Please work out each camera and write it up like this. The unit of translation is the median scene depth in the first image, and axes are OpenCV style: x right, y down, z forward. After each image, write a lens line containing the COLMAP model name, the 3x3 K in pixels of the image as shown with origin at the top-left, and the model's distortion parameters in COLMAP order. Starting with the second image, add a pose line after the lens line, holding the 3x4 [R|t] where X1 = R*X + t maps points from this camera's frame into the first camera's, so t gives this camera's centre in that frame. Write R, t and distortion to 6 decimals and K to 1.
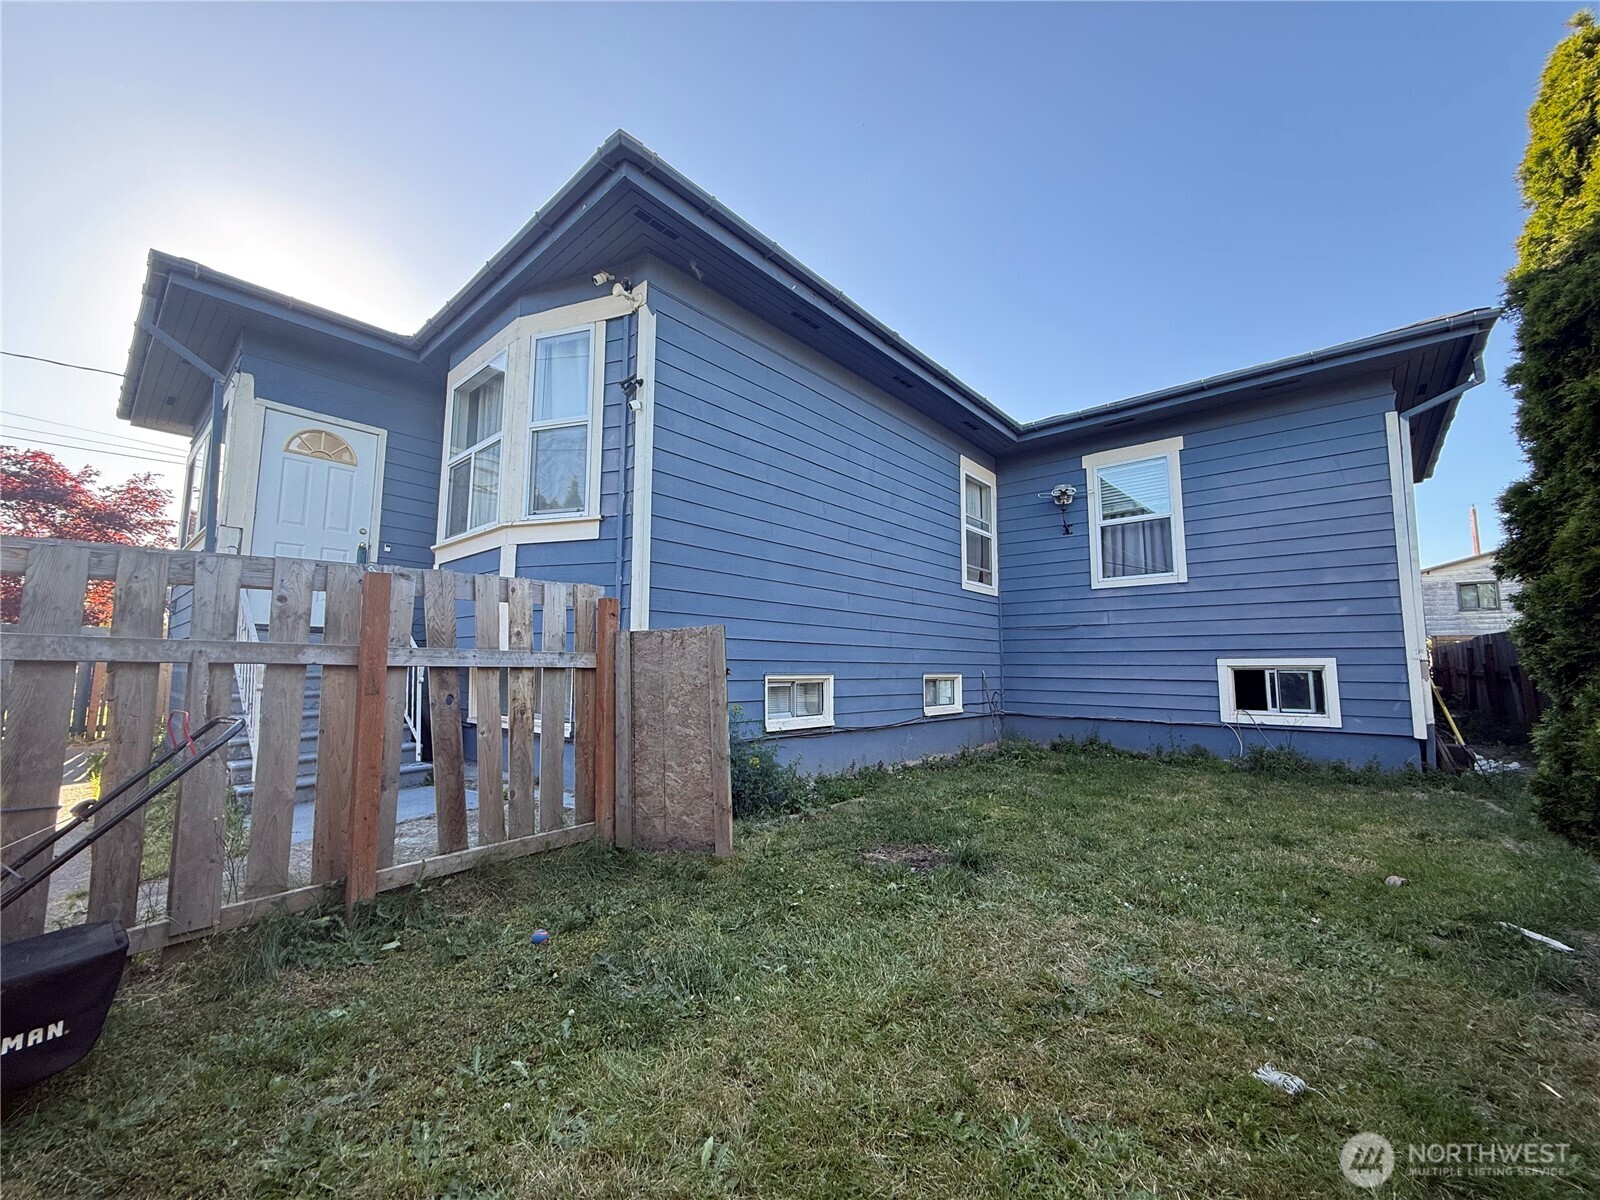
lens RADIAL K [[628.7, 0, 800.0], [0, 628.7, 600.0], [0, 0, 1]] dist [0.014035, 0.000006]
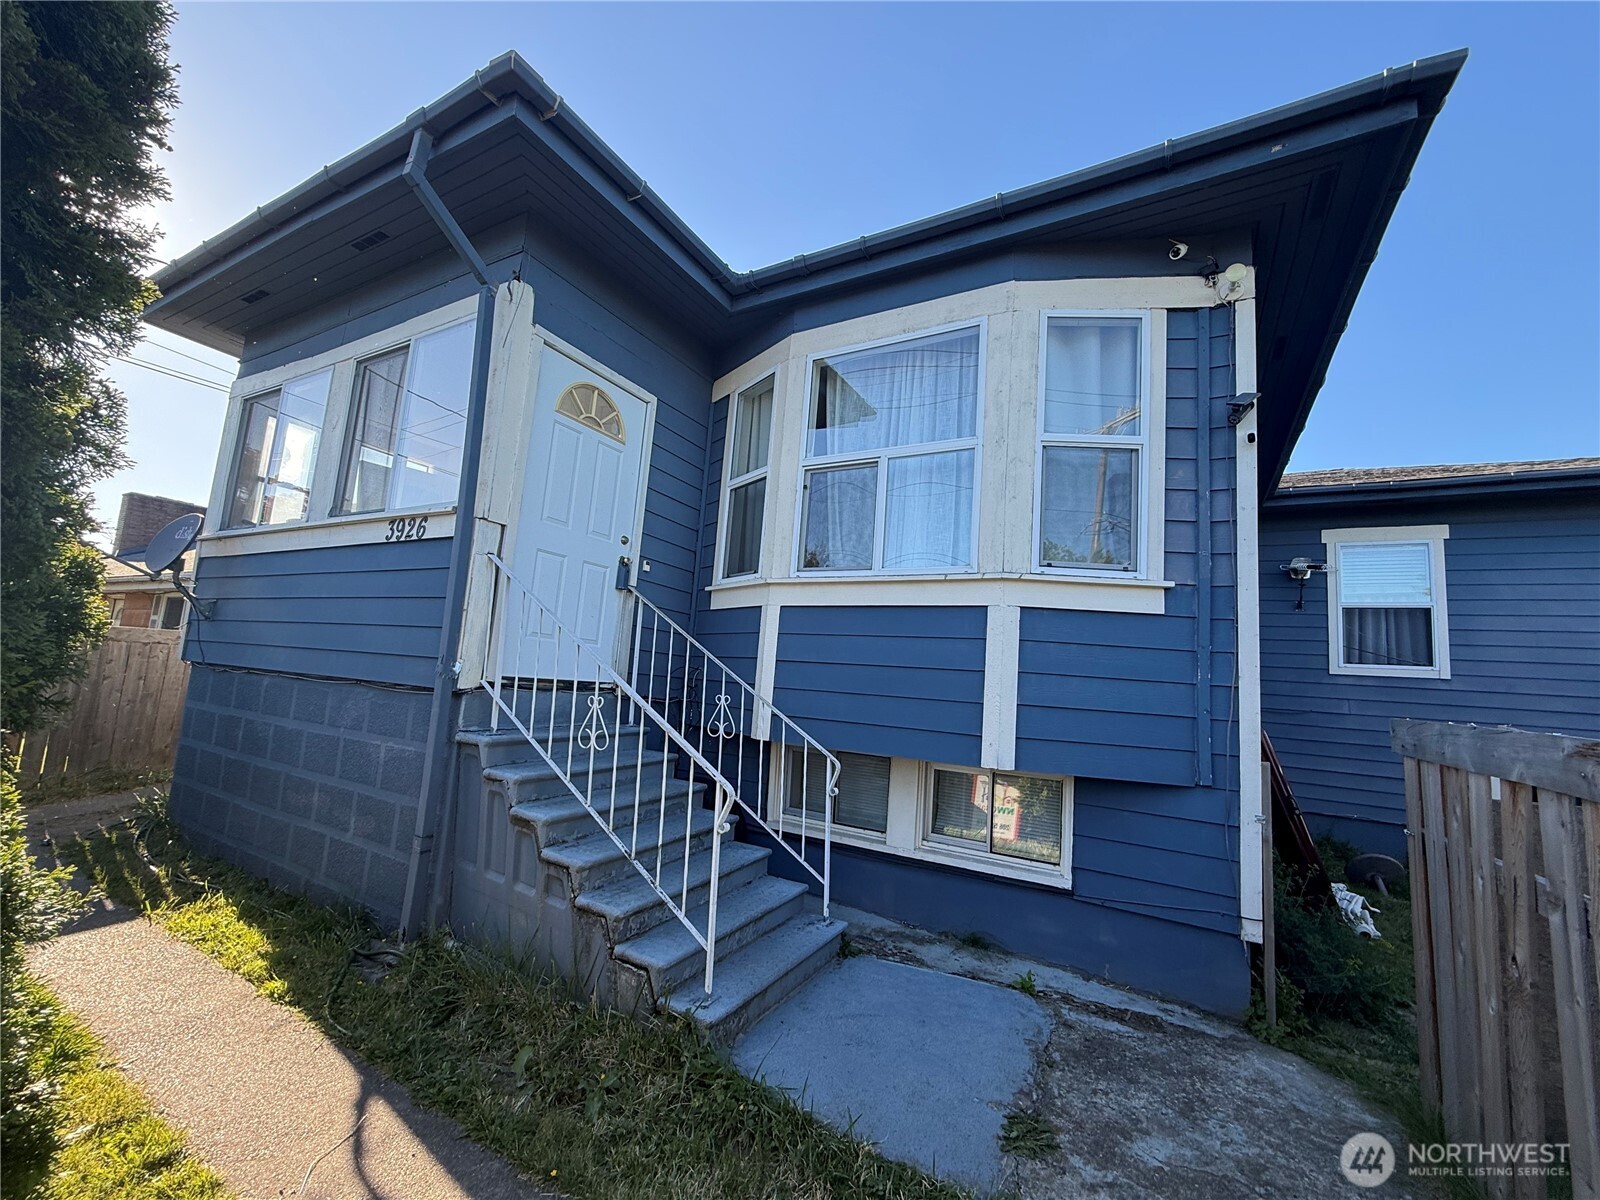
lens RADIAL K [[648.3, 0, 800.0], [0, 648.3, 600.0], [0, 0, 1]] dist [0.028193, 0.000013]
pose [[0.972202, 0.090835, 0.215805, -0.563708], [-0.088490, 0.995866, -0.020524, -0.039971], [-0.216777, 0.000856, 0.976221, 0.236868]]
